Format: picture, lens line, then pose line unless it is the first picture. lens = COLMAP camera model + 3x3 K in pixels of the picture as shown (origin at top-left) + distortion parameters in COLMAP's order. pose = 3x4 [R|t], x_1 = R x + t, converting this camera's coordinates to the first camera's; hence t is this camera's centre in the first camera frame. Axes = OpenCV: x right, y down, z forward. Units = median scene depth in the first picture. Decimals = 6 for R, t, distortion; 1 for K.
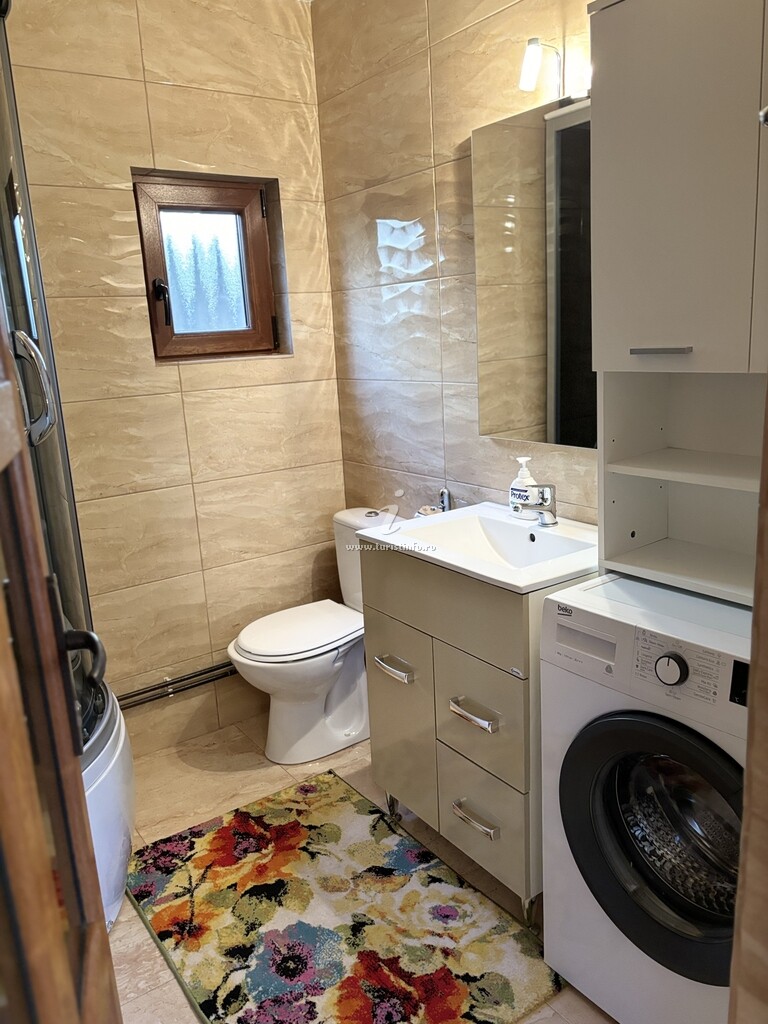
lens RADIAL K [[761.2, 0, 374.2], [0, 761.2, 507.9], [0, 0, 1]] dist [0.050992, -0.065057]
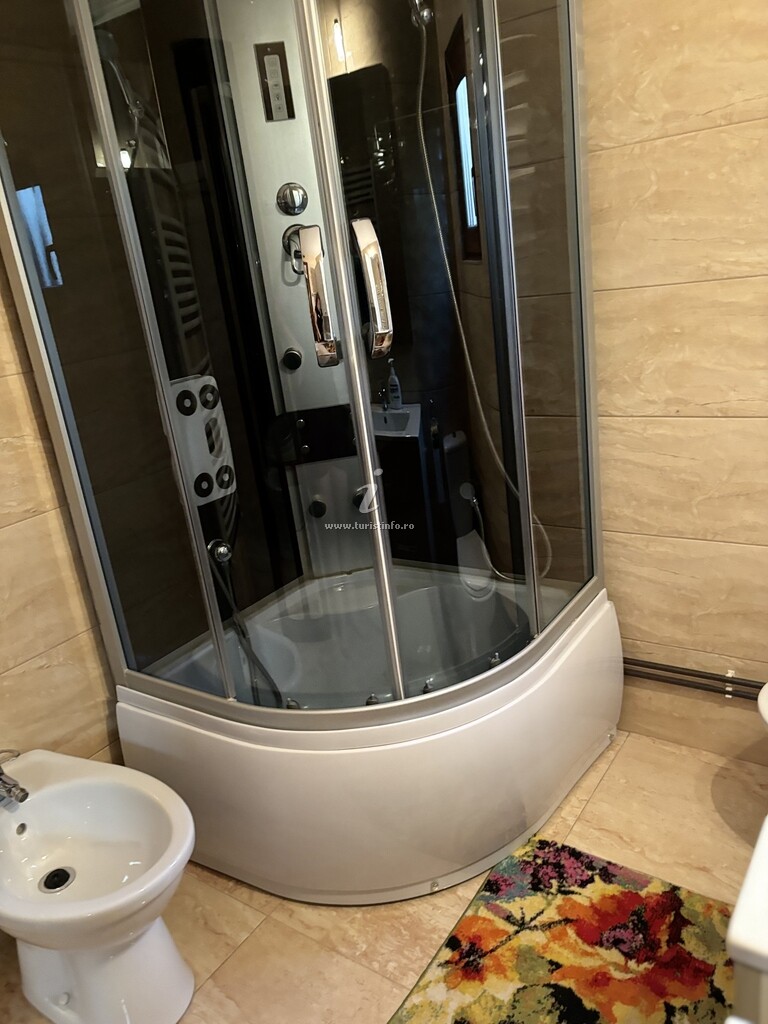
lens RADIAL K [[761.2, 0, 374.2], [0, 761.2, 507.9], [0, 0, 1]] dist [0.050992, -0.065057]
pose [[0.347377, 0.296759, -0.889530, 0.276701], [-0.102643, 0.954937, 0.278496, -0.124374], [0.932091, -0.005439, 0.362184, 0.522683]]
